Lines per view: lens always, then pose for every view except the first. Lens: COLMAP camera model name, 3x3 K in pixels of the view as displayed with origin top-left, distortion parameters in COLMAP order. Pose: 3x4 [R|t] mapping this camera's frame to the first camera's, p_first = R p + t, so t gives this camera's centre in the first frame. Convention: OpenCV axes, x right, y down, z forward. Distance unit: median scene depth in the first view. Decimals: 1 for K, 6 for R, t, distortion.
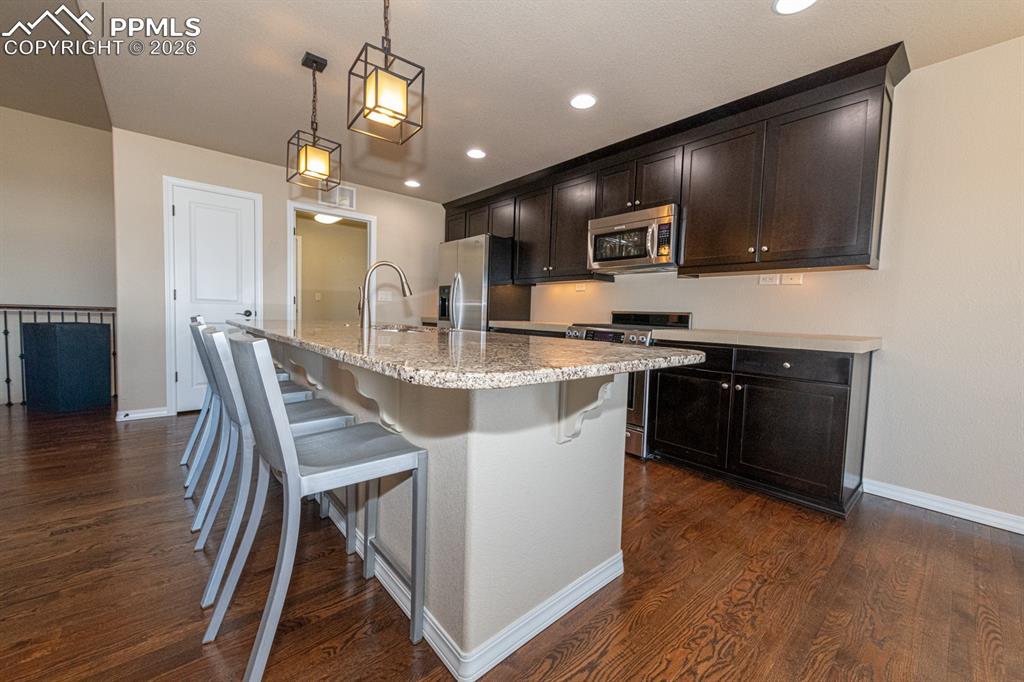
lens RADIAL K [[398.5, 0, 513.9], [0, 398.5, 338.7], [0, 0, 1]] dist [0.001350, -0.000567]
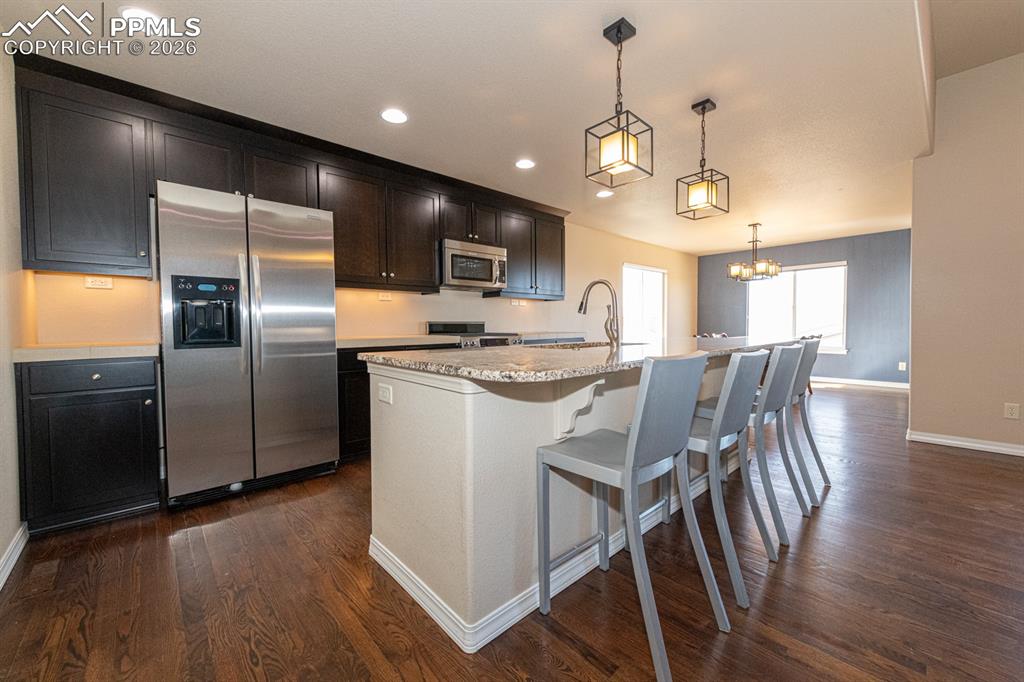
lens RADIAL K [[398.5, 0, 513.1], [0, 398.5, 334.8], [0, 0, 1]] dist [0.001350, -0.000567]
pose [[0.004778, -0.045214, 0.998966, -0.966202], [0.070522, 0.996505, 0.044765, -0.076765], [-0.997499, 0.070235, 0.007950, 0.879223]]
